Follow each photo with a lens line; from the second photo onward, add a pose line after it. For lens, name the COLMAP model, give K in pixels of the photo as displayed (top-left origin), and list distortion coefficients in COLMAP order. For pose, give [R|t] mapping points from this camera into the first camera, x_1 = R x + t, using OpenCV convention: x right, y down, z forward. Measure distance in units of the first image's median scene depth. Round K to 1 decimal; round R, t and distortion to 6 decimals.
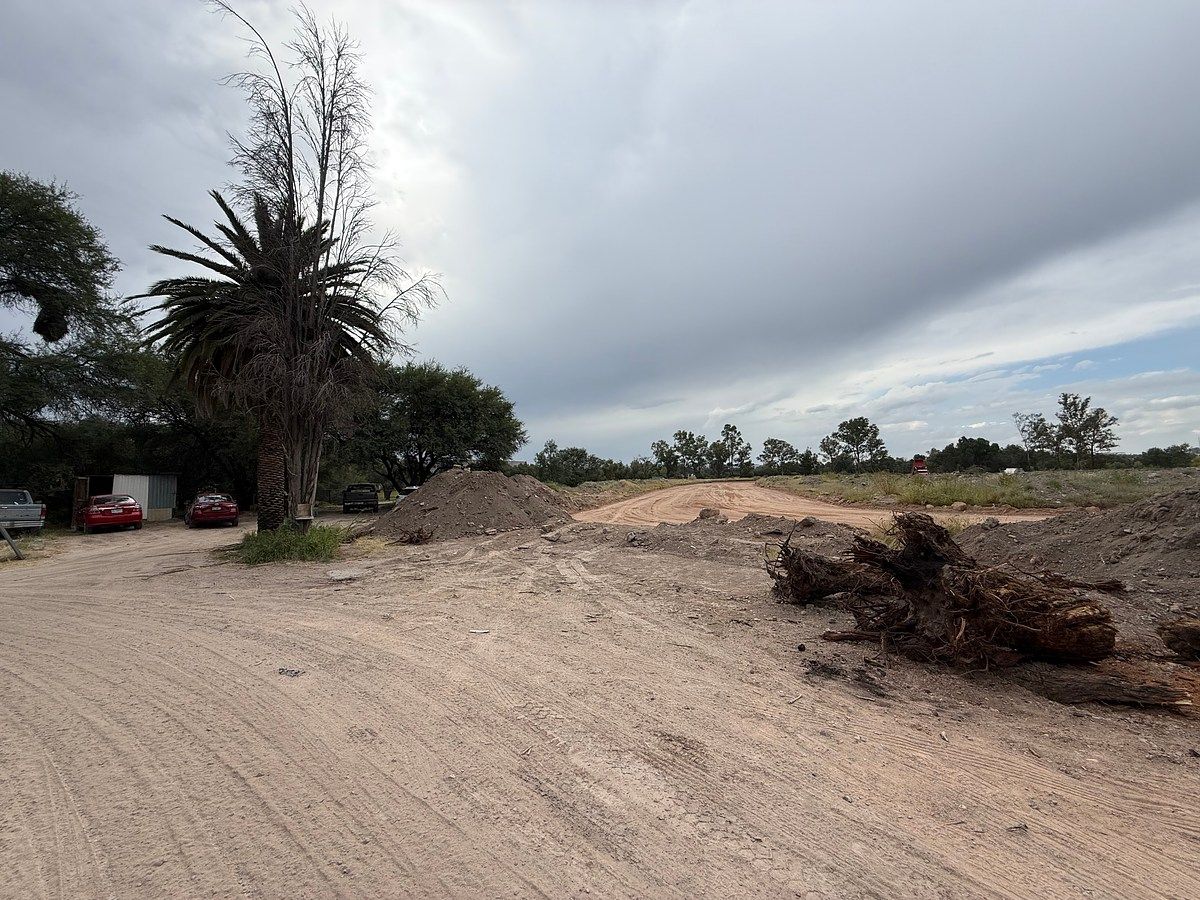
lens RADIAL K [[475.9, 0, 594.9], [0, 475.9, 446.9], [0, 0, 1]] dist [-0.001530, -0.000417]
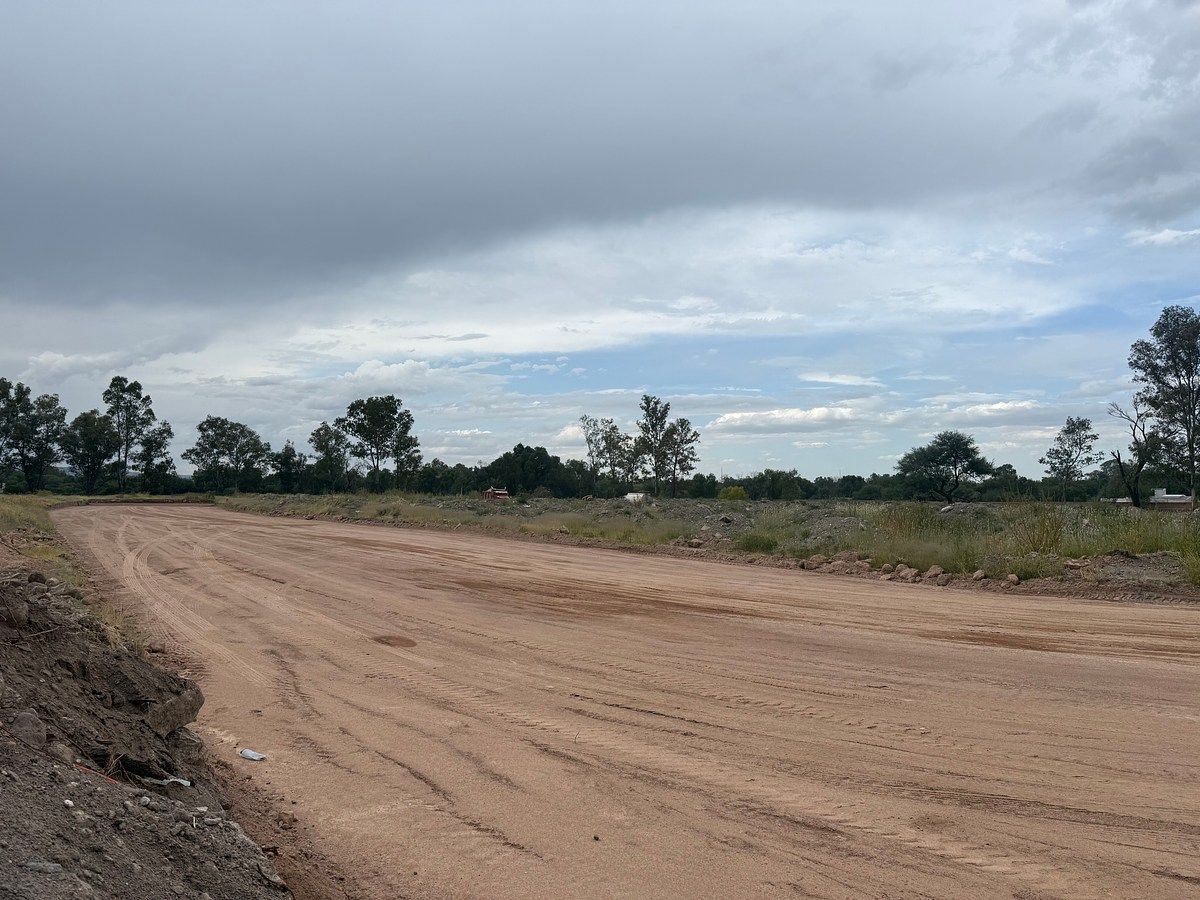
lens RADIAL K [[828.4, 0, 596.2], [0, 828.4, 463.2], [0, 0, 1]] dist [0.129879, -0.193600]
pose [[0.659503, 0.058282, 0.749440, -0.022065], [-0.075412, 0.997090, -0.011178, 0.009870], [-0.747910, -0.049145, 0.661978, 0.131189]]
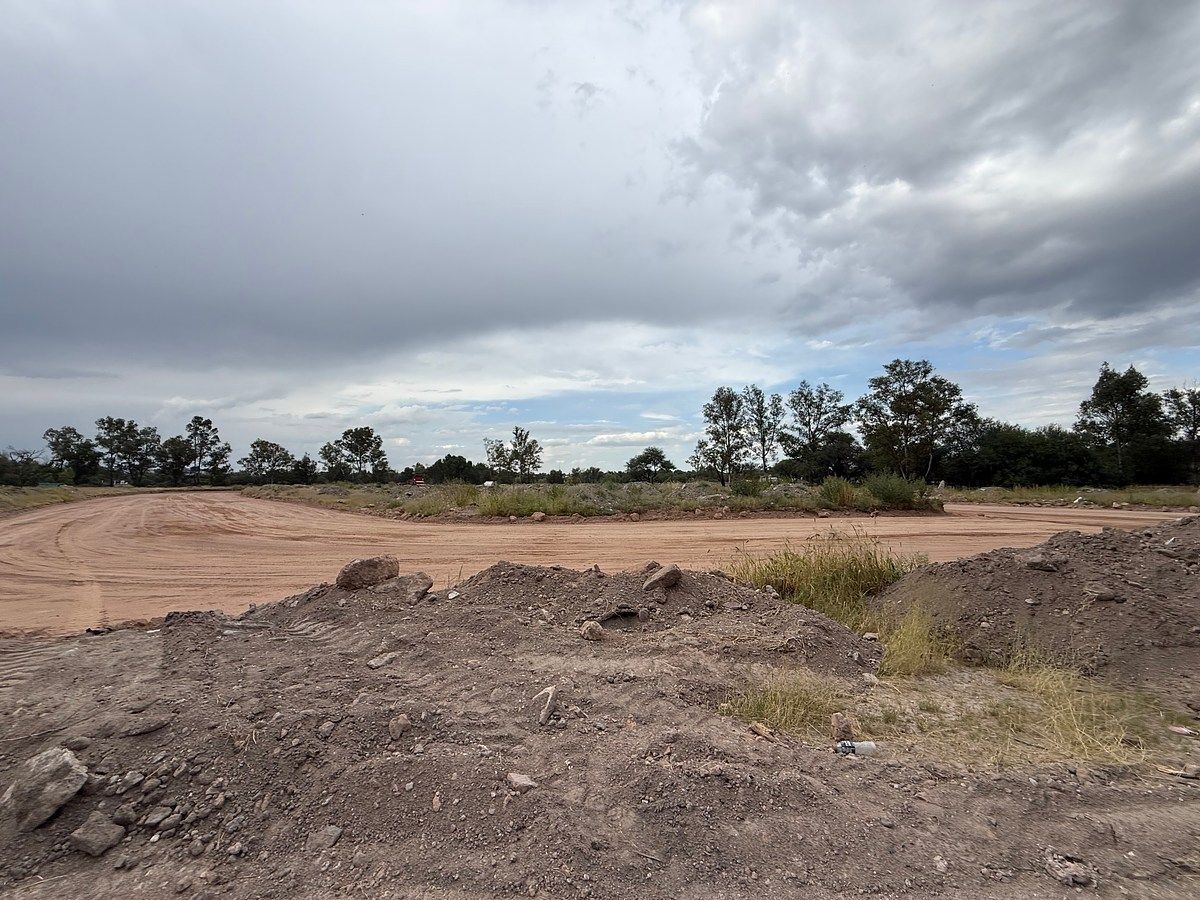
lens RADIAL K [[475.9, 0, 594.9], [0, 475.9, 446.9], [0, 0, 1]] dist [-0.001530, -0.000417]
pose [[0.551653, 0.082203, 0.830013, 0.001964], [-0.063832, 0.996374, -0.056254, 0.003986], [-0.831627, -0.021949, 0.554900, 0.048371]]
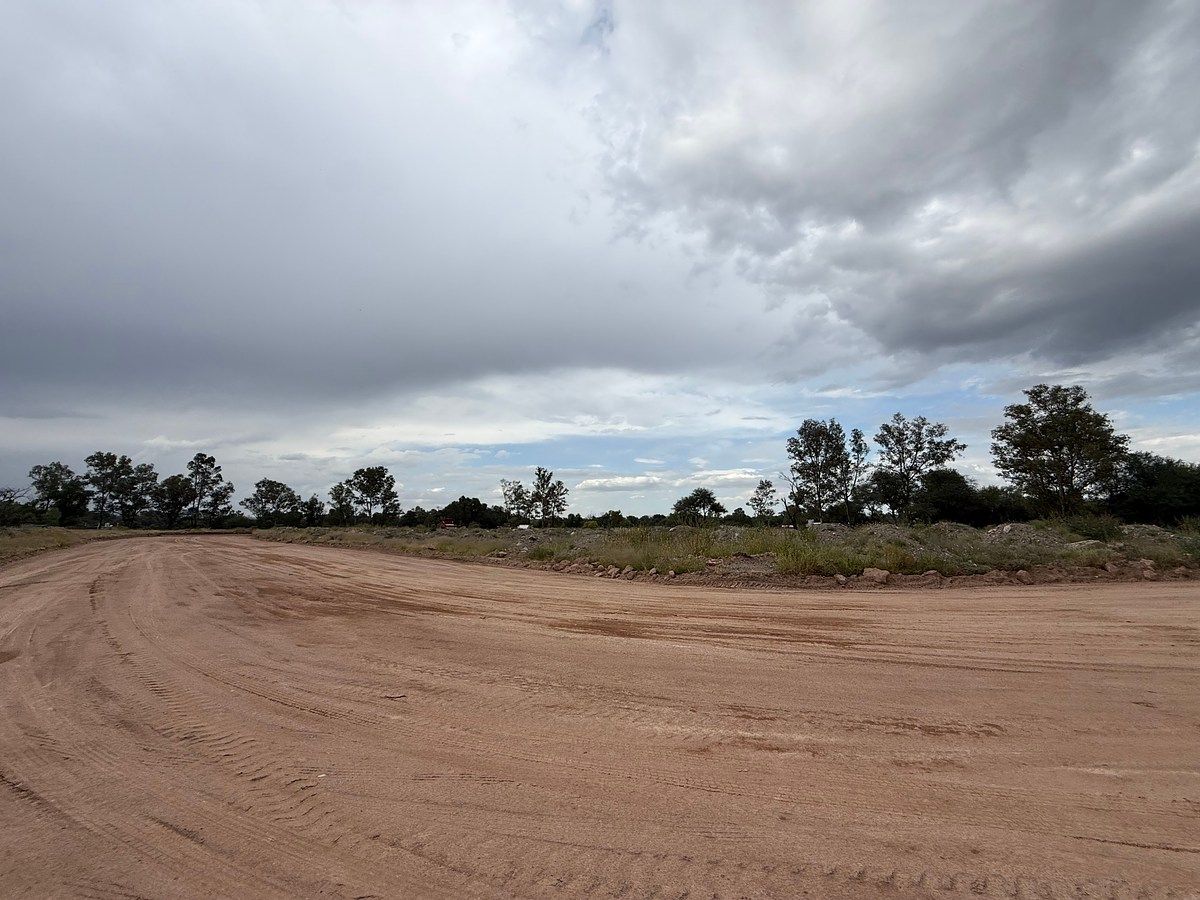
lens RADIAL K [[474.9, 0, 594.2], [0, 474.9, 450.2], [0, 0, 1]] dist [0.001019, -0.000351]
pose [[0.539023, 0.157932, 0.827352, 0.008317], [-0.068551, 0.987231, -0.143790, 0.010369], [-0.839497, 0.020790, 0.542967, 0.126408]]
